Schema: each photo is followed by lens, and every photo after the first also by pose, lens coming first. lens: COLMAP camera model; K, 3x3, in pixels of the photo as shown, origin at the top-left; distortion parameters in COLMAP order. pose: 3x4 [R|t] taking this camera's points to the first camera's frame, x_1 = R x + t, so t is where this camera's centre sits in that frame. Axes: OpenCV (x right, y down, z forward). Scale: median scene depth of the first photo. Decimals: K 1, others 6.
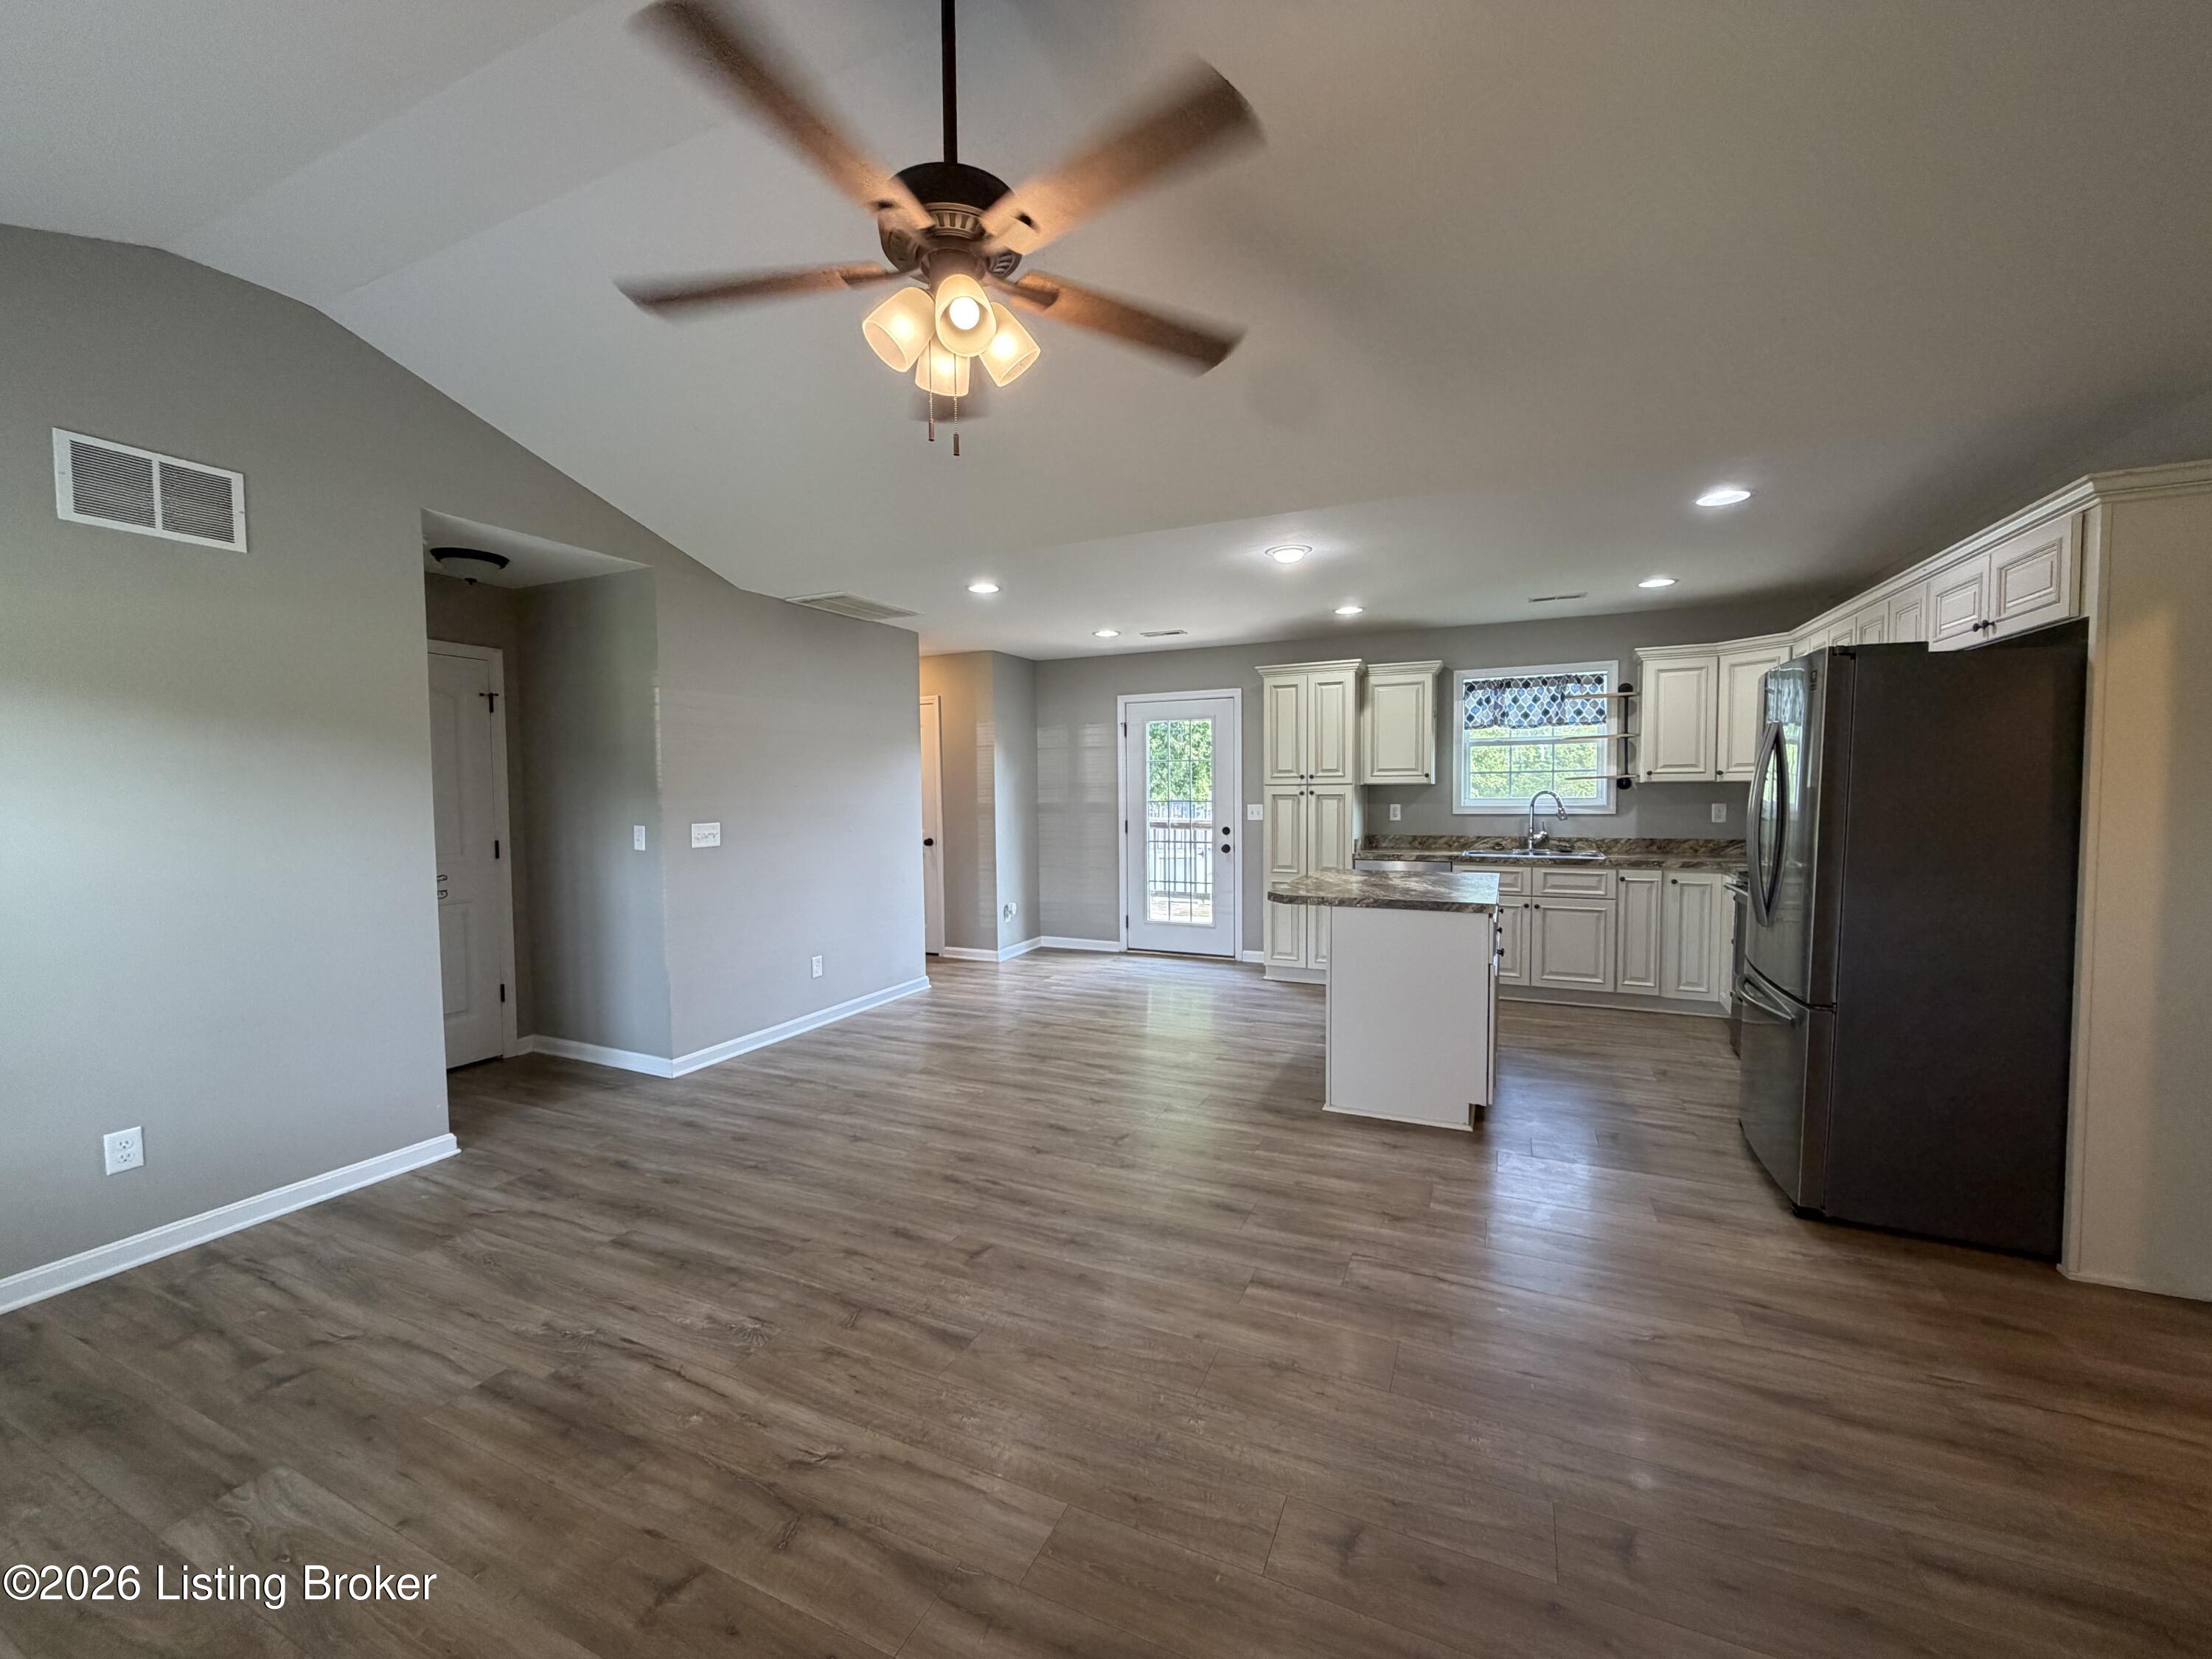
lens RADIAL K [[880.5, 0, 1101.9], [0, 880.5, 830.3], [0, 0, 1]] dist [-0.000382, 0.000046]
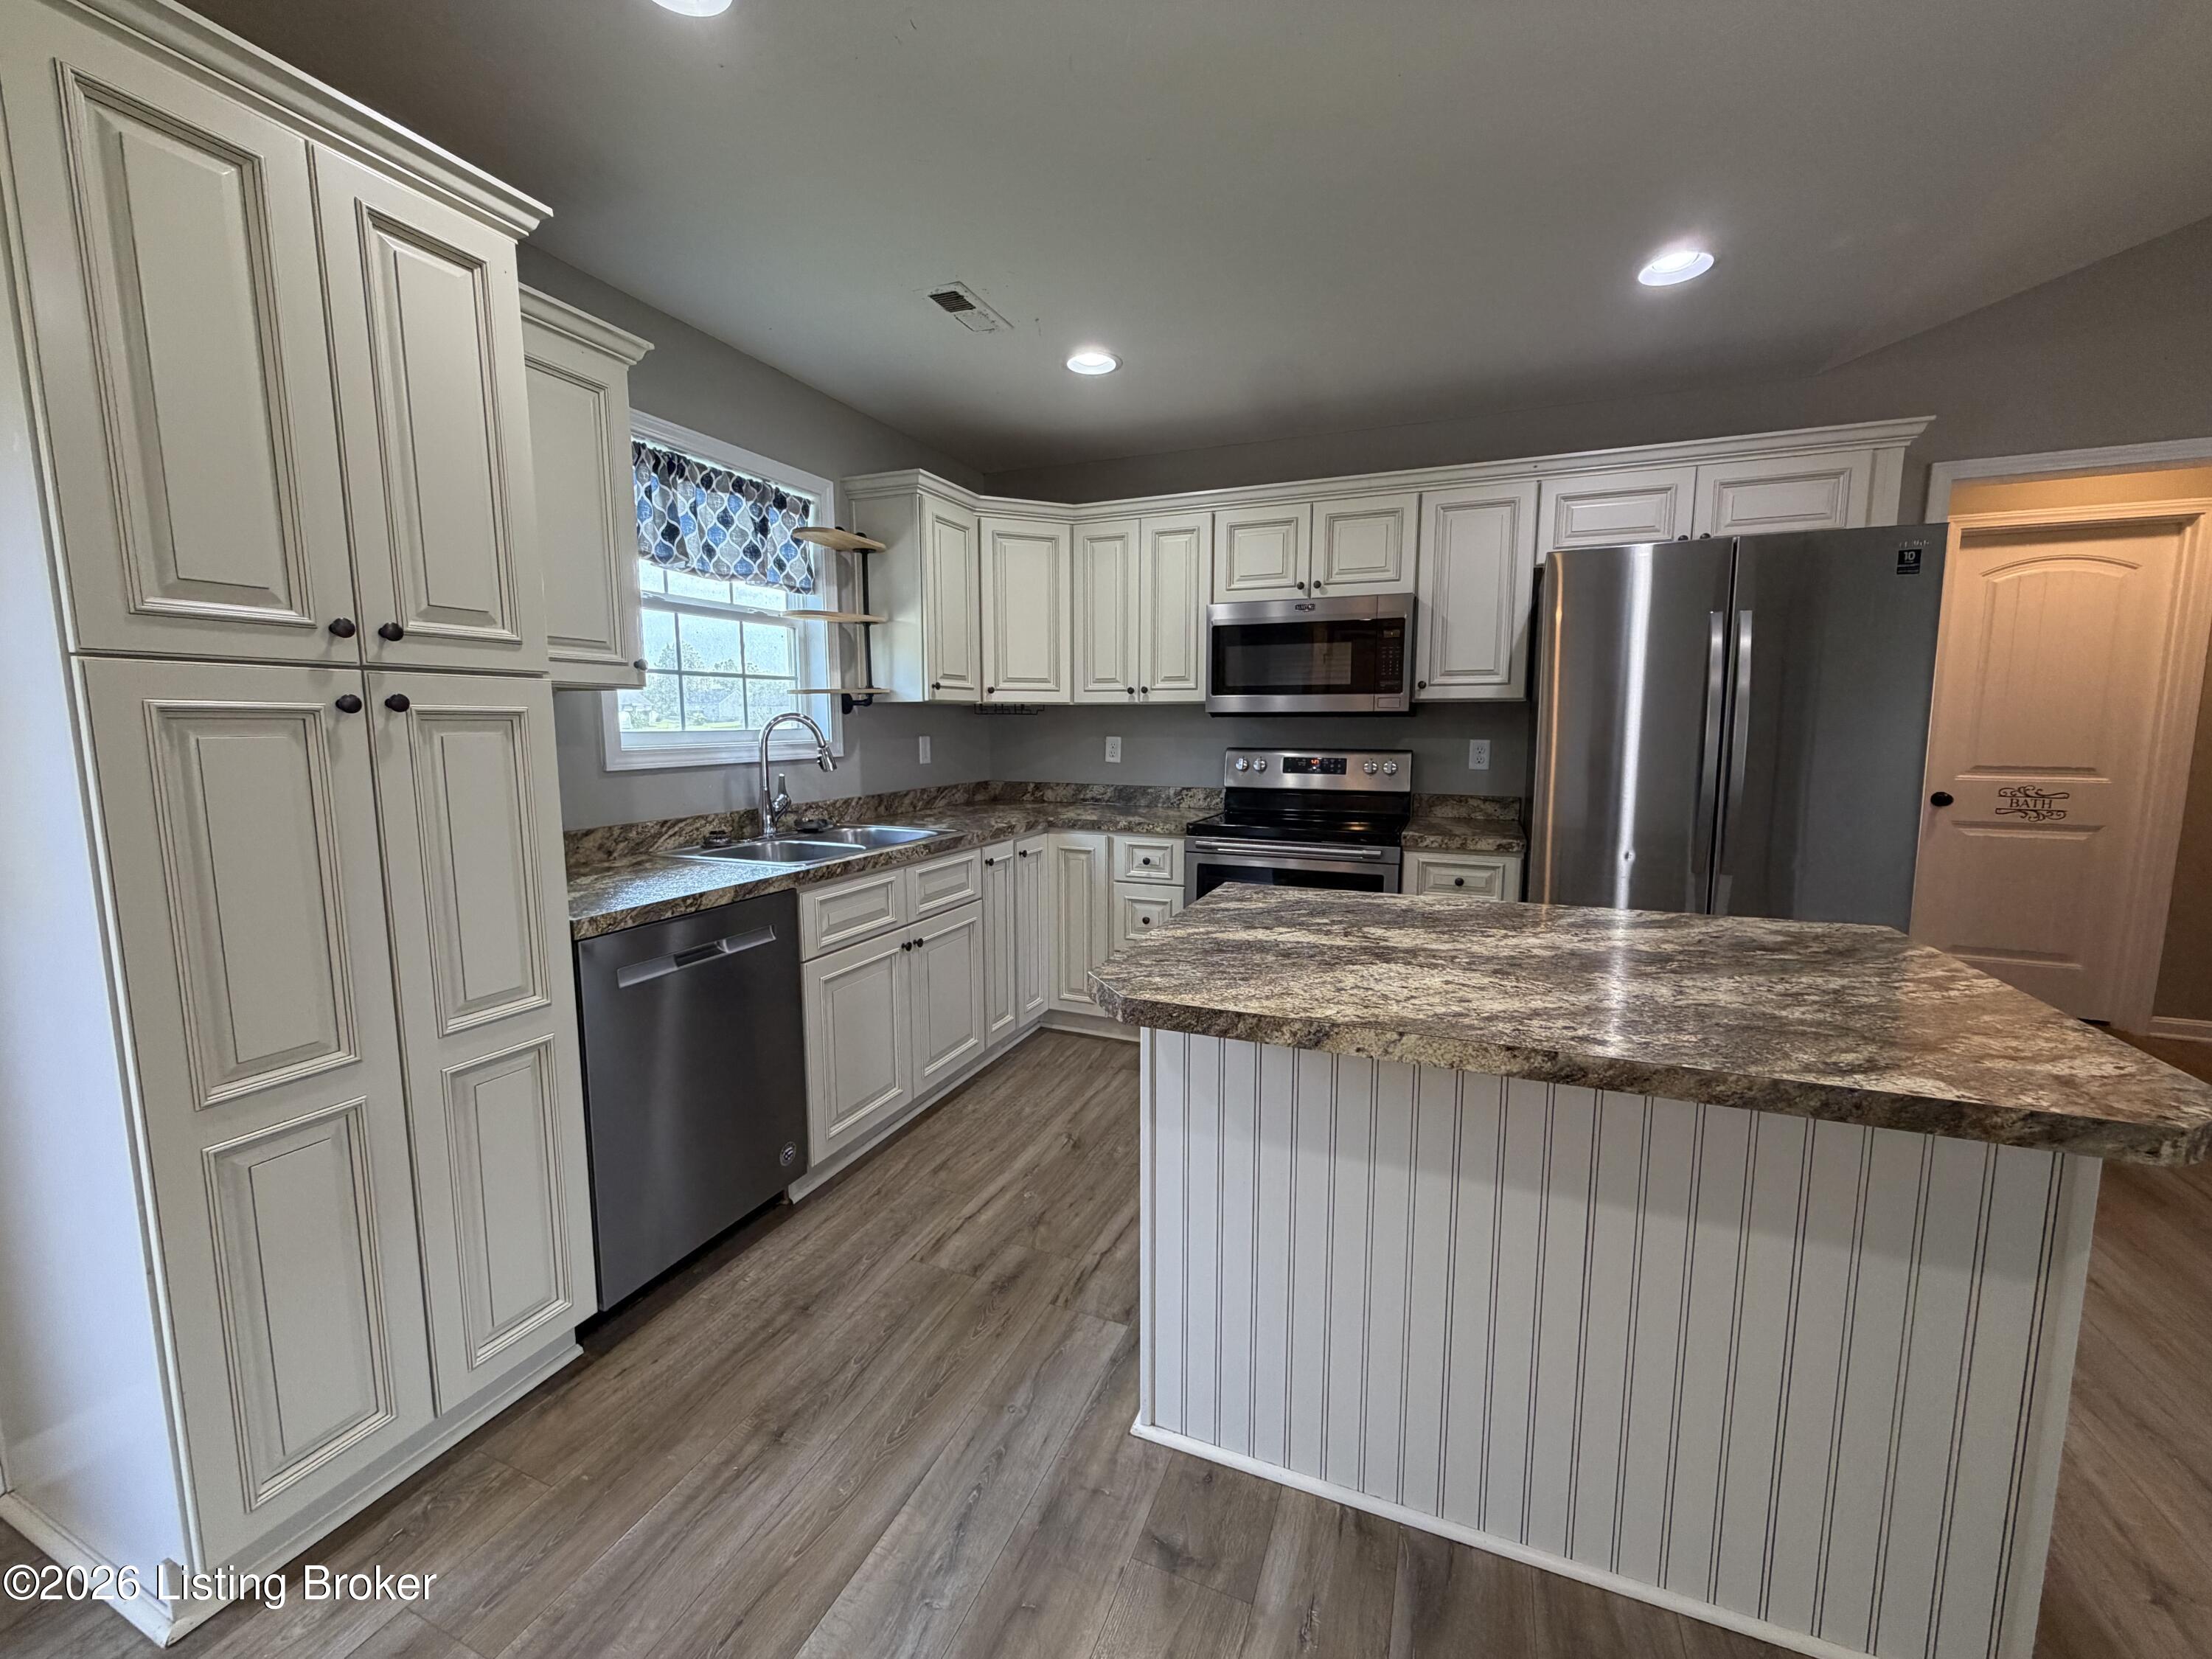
lens RADIAL K [[880.5, 0, 1101.9], [0, 880.5, 830.3], [0, 0, 1]] dist [-0.000382, 0.000046]
pose [[-0.037716, -0.110381, 0.993173, -0.002661], [0.053982, 0.992204, 0.112323, -0.044953], [-0.997829, 0.057850, -0.031463, 1.453653]]
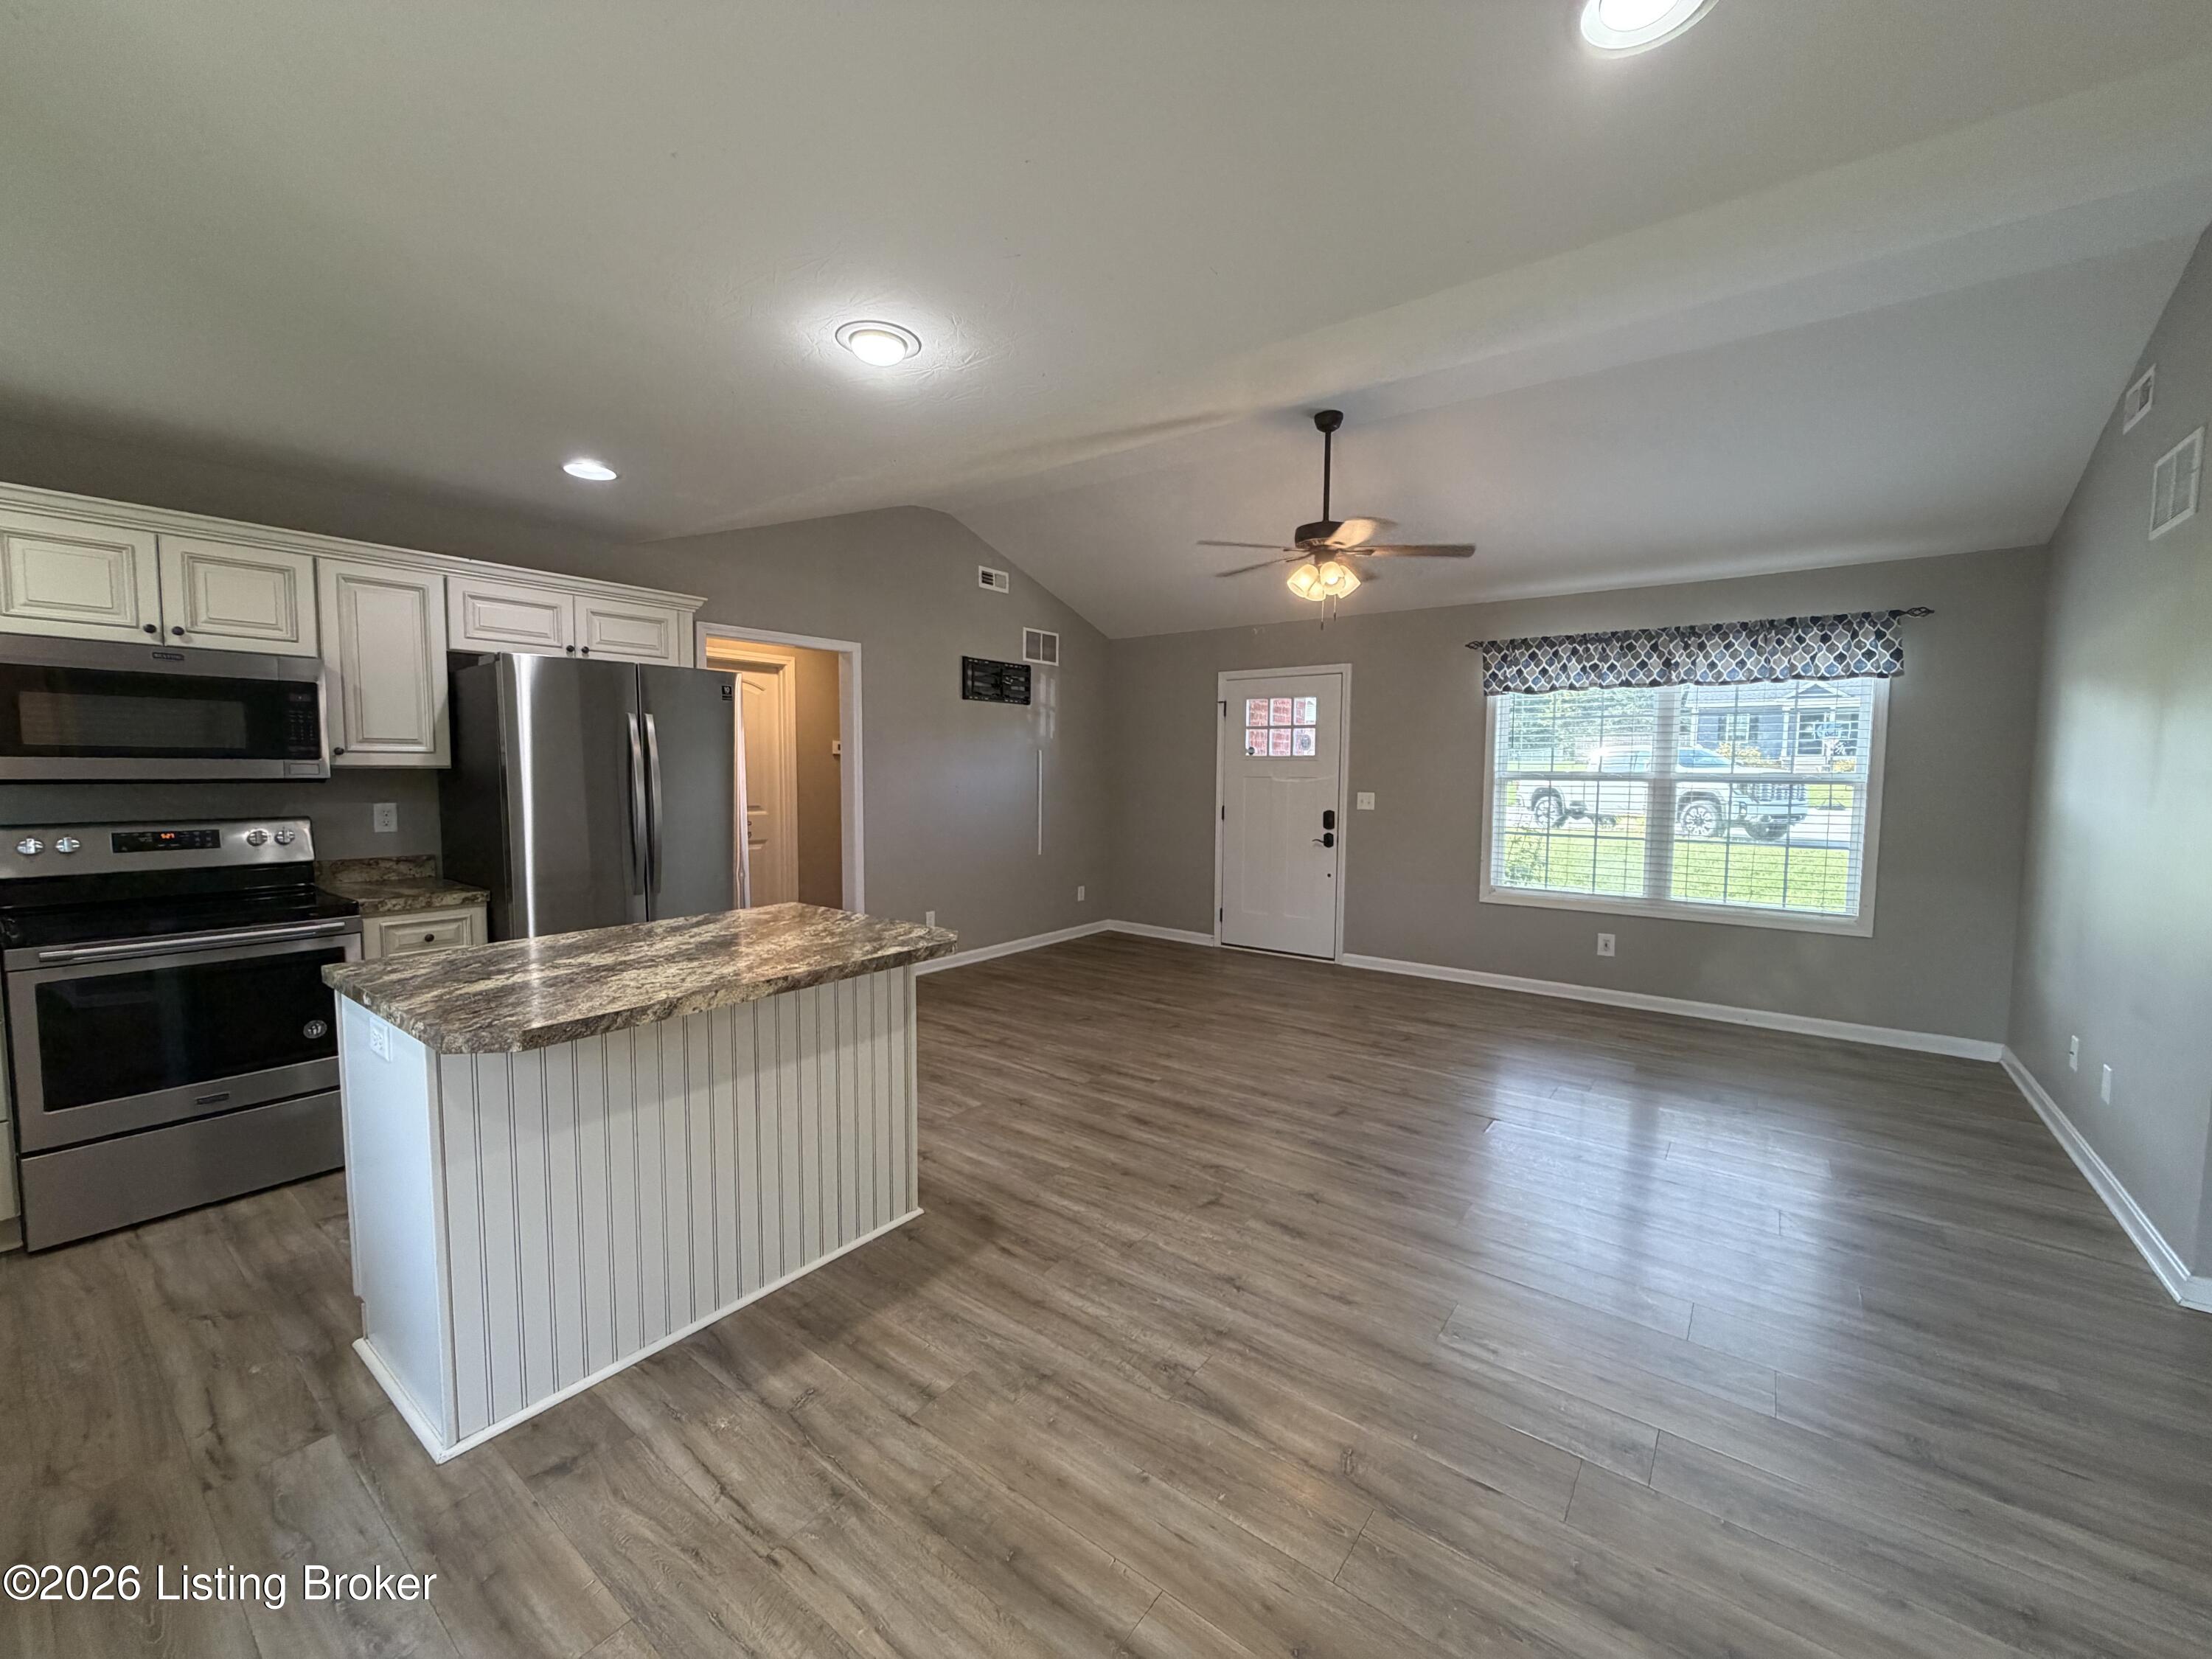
lens RADIAL K [[880.5, 0, 1101.9], [0, 880.5, 830.3], [0, 0, 1]] dist [-0.000382, 0.000046]
pose [[-0.976024, -0.013590, 0.217237, -0.053903], [0.013148, 0.992545, 0.121166, -0.094799], [-0.217265, 0.121117, -0.968569, 1.813804]]
